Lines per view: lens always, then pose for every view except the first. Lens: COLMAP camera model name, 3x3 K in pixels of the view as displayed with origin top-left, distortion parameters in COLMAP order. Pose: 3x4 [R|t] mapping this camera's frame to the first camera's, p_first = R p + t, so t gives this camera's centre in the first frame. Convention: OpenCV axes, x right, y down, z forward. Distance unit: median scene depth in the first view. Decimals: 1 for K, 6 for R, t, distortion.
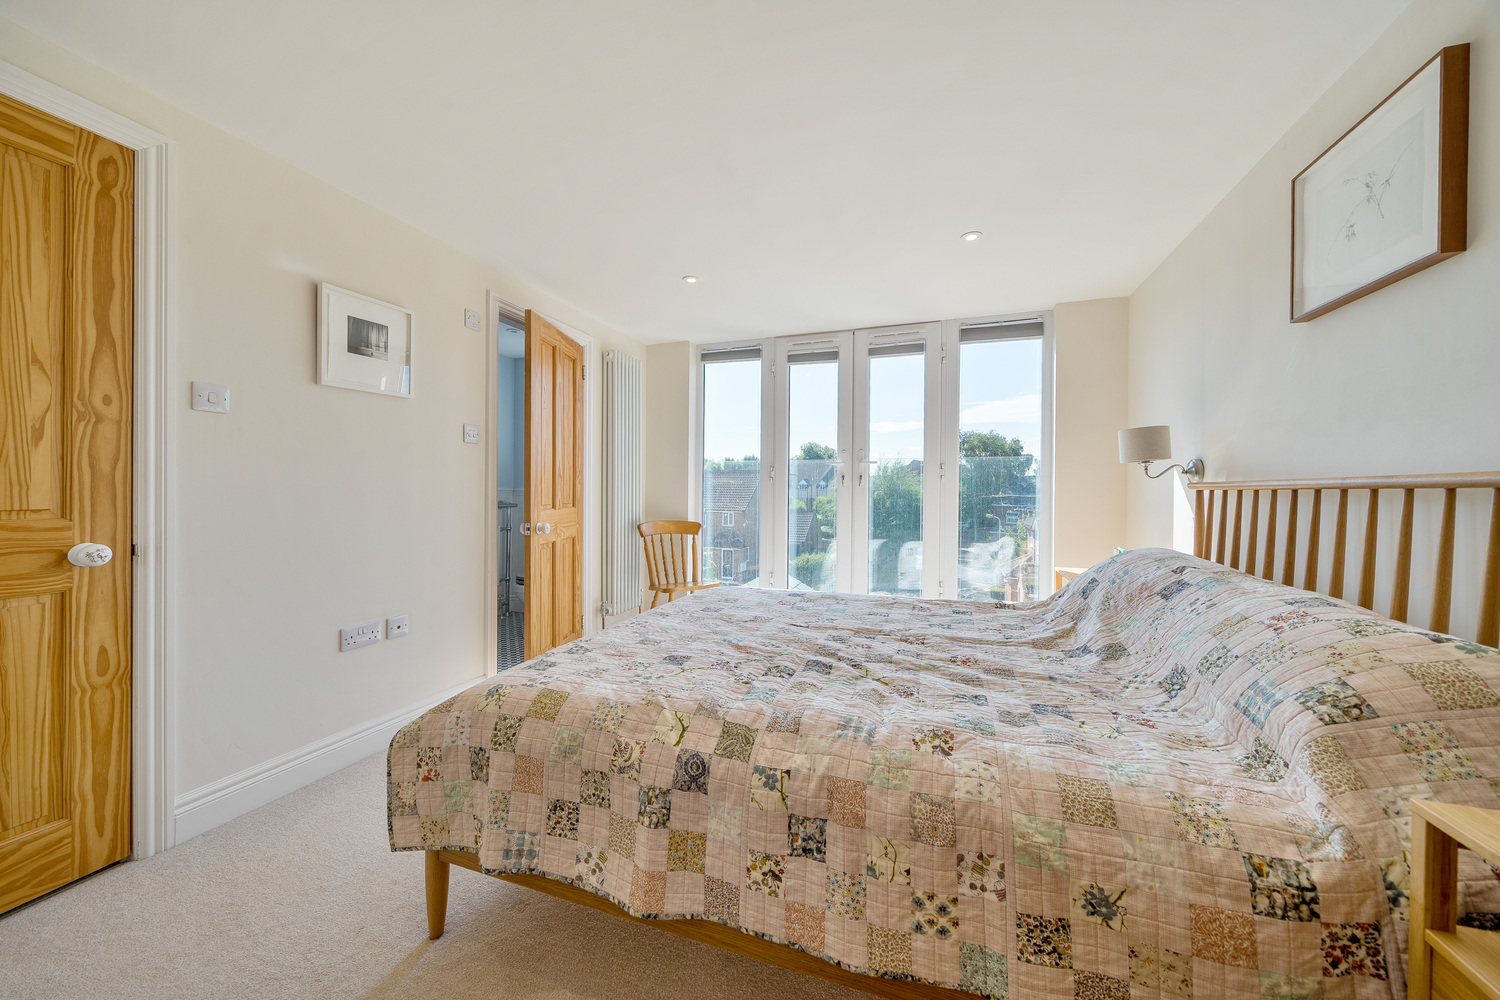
lens RADIAL K [[515.0, 0, 765.3], [0, 515.0, 495.8], [0, 0, 1]] dist [-0.004463, -0.000322]
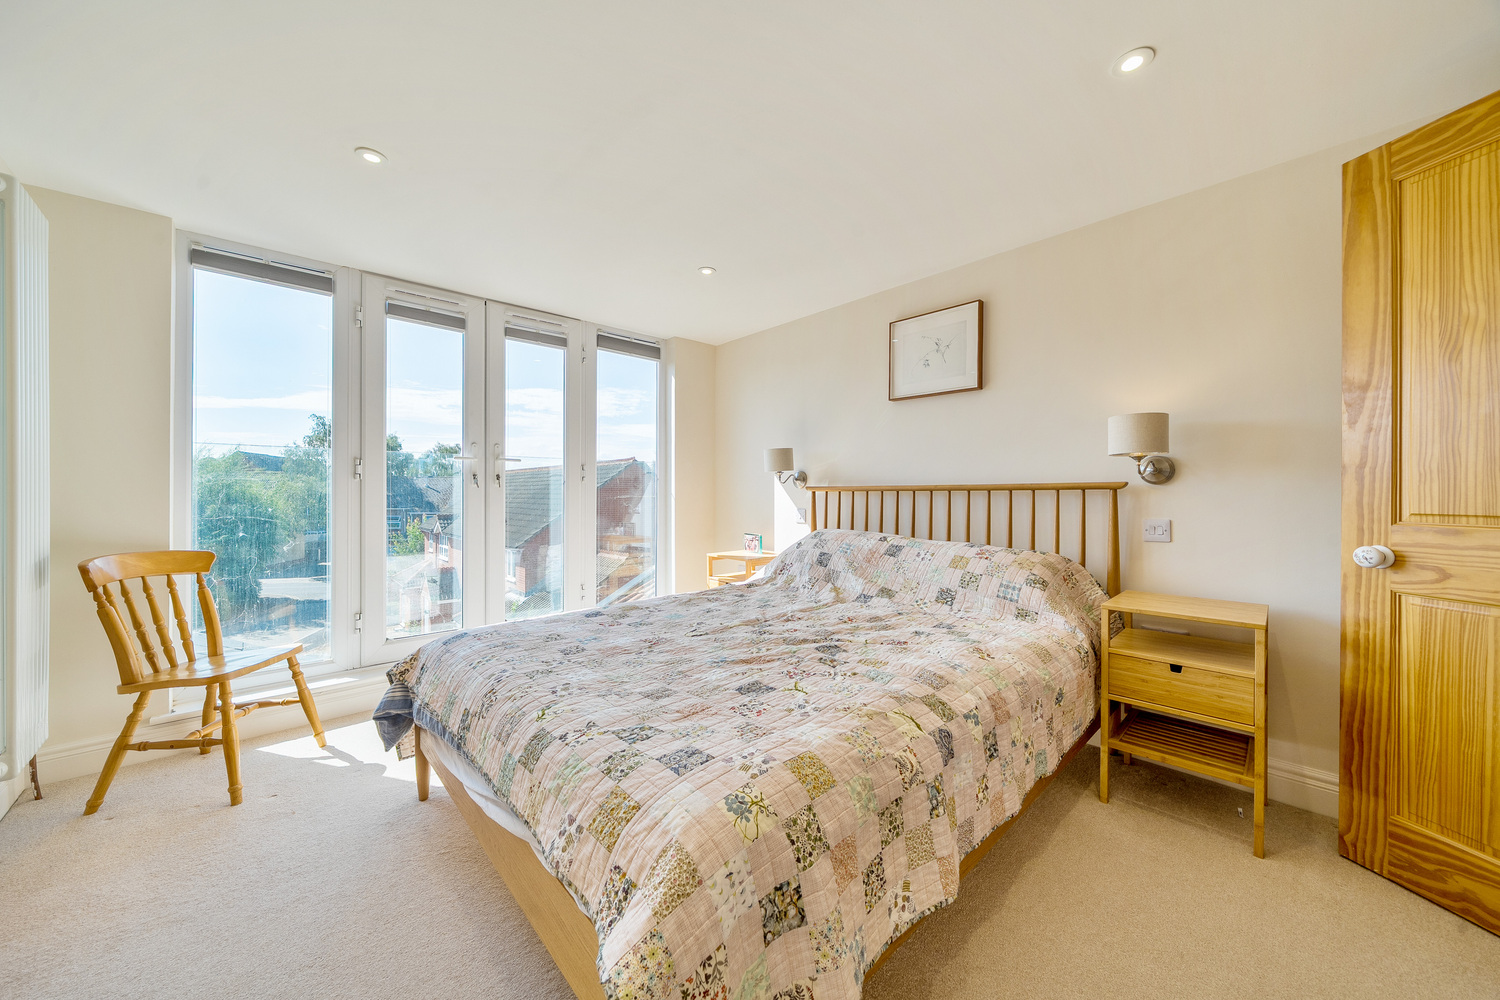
lens RADIAL K [[515.0, 0, 759.7], [0, 515.0, 498.2], [0, 0, 1]] dist [-0.004463, -0.000322]
pose [[0.487987, -0.013189, 0.872751, -0.755064], [0.011404, 0.999897, 0.008733, -0.007797], [-0.872776, 0.005691, 0.488087, 0.465602]]
